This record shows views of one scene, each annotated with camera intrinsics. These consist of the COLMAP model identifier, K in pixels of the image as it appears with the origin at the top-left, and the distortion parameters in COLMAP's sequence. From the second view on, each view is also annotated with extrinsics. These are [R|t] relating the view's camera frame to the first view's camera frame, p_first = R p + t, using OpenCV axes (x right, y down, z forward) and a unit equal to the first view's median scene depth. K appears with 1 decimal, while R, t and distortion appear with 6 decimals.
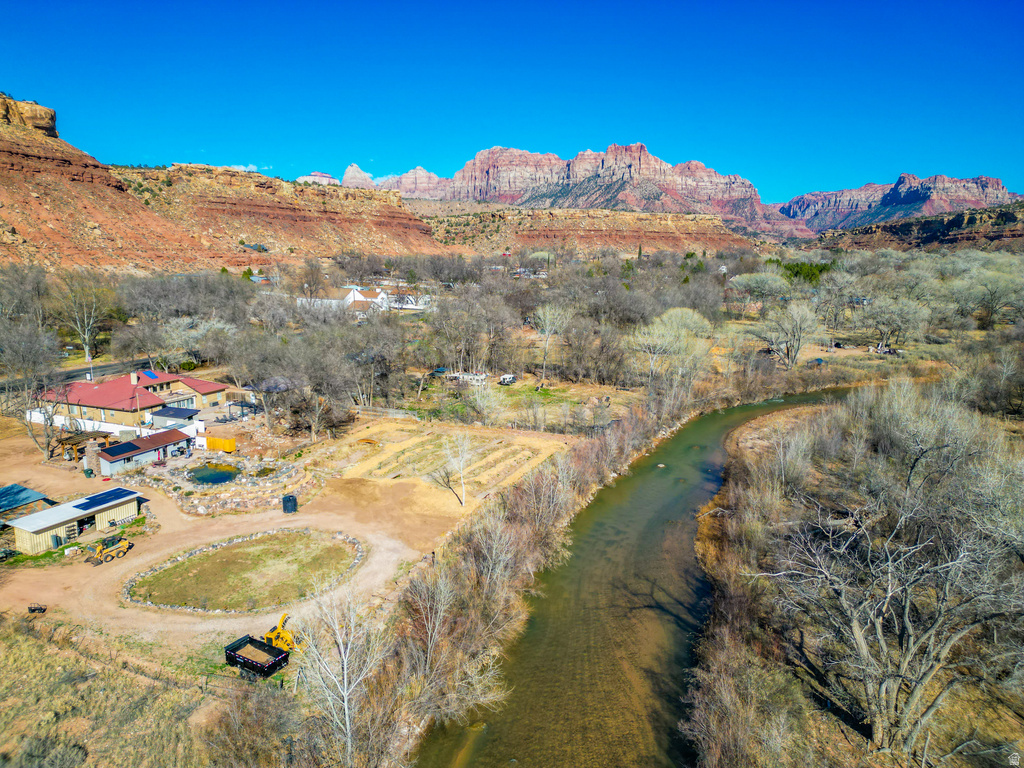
lens RADIAL K [[712.8, 0, 512.0], [0, 712.8, 384.0], [0, 0, 1]] dist [0.074263, -0.070346]
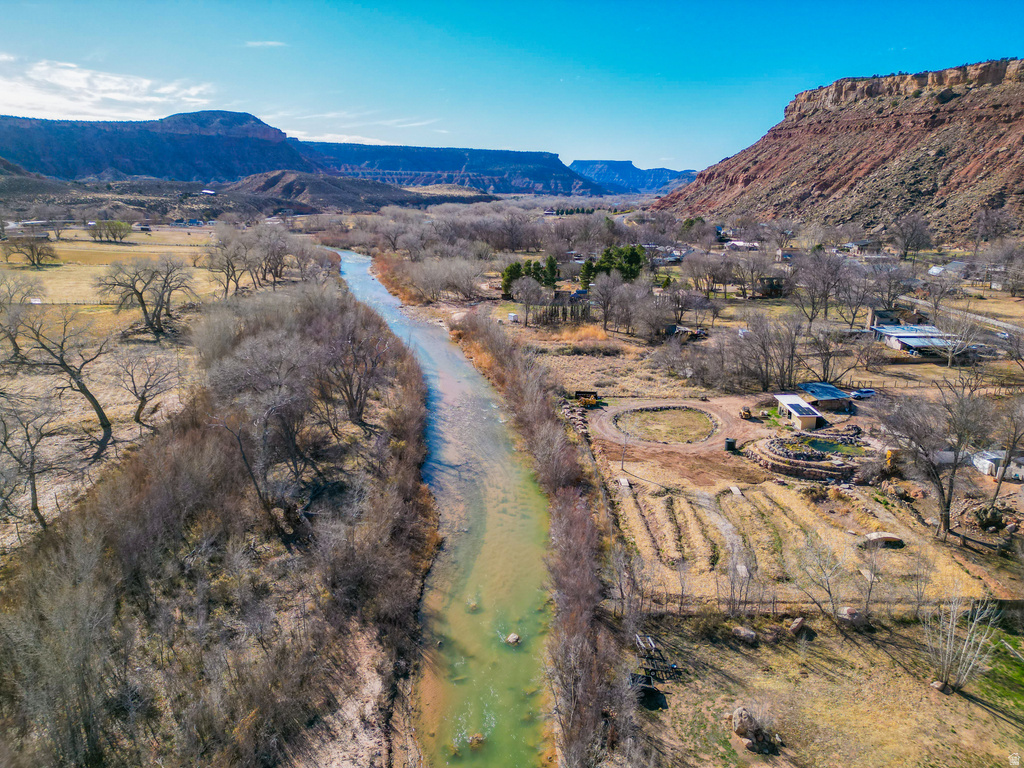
lens RADIAL K [[712.8, 0, 512.0], [0, 712.8, 384.0], [0, 0, 1]] dist [0.074263, -0.070346]
pose [[-0.911944, 0.096789, -0.398736, 0.133999], [-0.091778, 0.899041, 0.428137, -0.108117], [0.399919, 0.427032, -0.810992, 0.431751]]
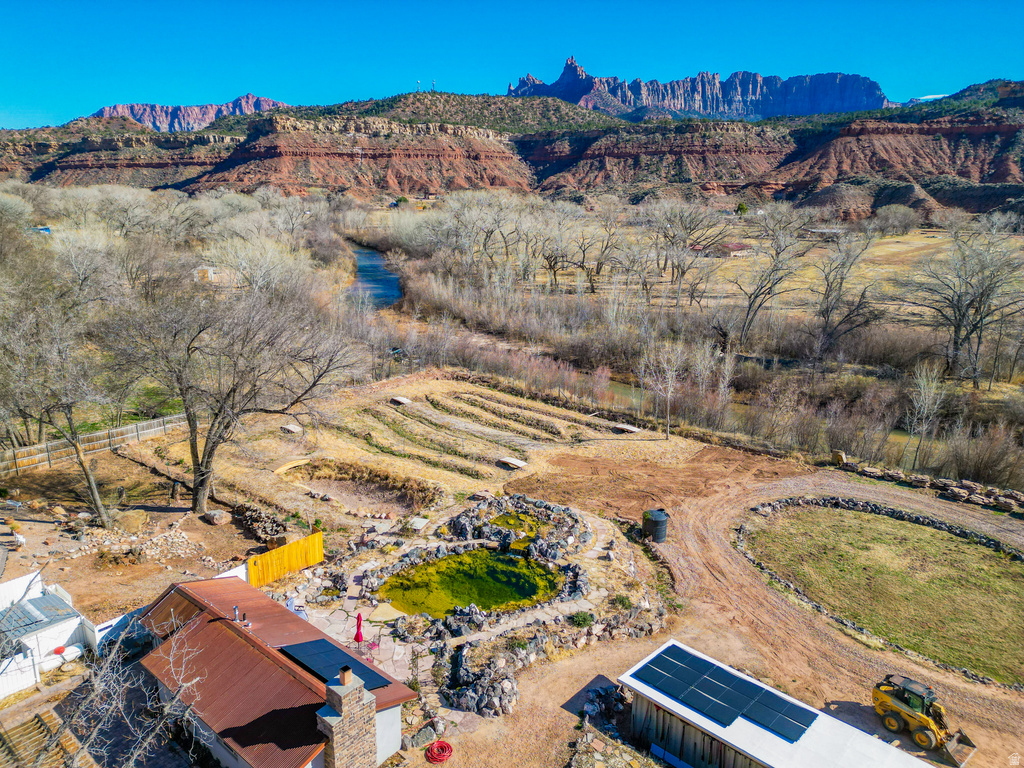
lens RADIAL K [[705.6, 0, 512.0], [0, 705.6, 384.0], [0, 0, 1]] dist [0.114541, -0.066619]
pose [[0.296955, -0.240311, 0.924158, -0.191704], [0.165610, 0.966109, 0.198005, -0.016051], [-0.940421, 0.094251, 0.326689, 0.210428]]
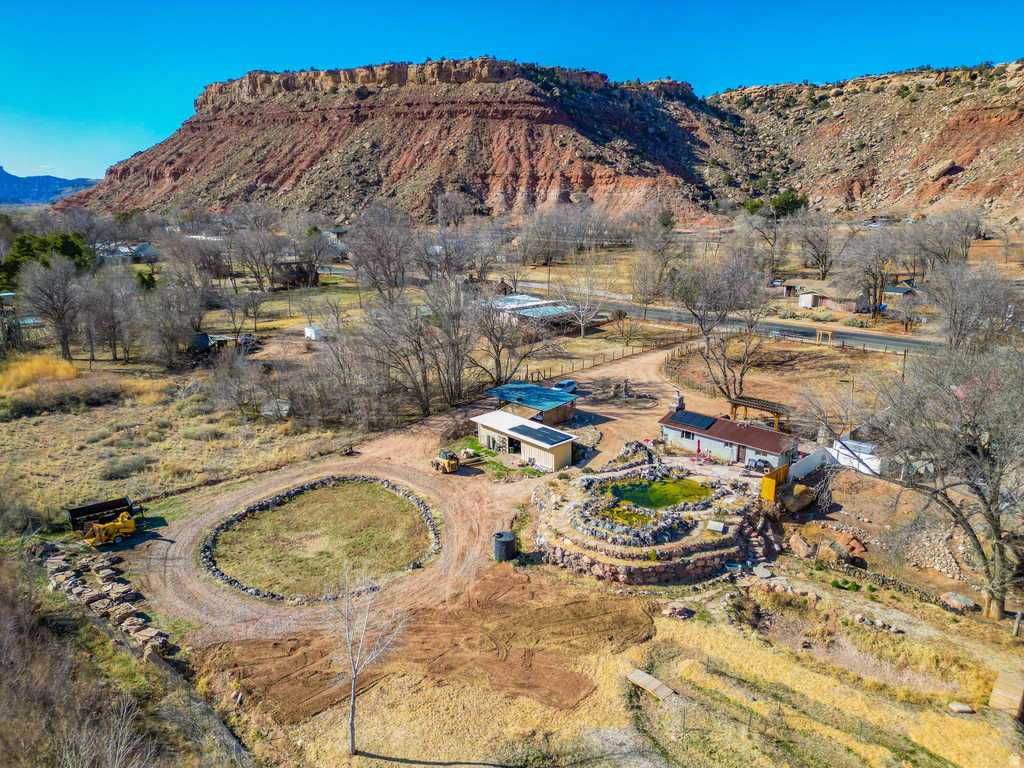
lens RADIAL K [[712.8, 0, 512.0], [0, 712.8, 384.0], [0, 0, 1]] dist [0.074263, -0.070346]
pose [[-0.388605, 0.225561, -0.893369, 0.048760], [-0.177837, 0.932982, 0.312919, -0.036862], [0.904080, 0.280476, -0.322448, 0.268859]]
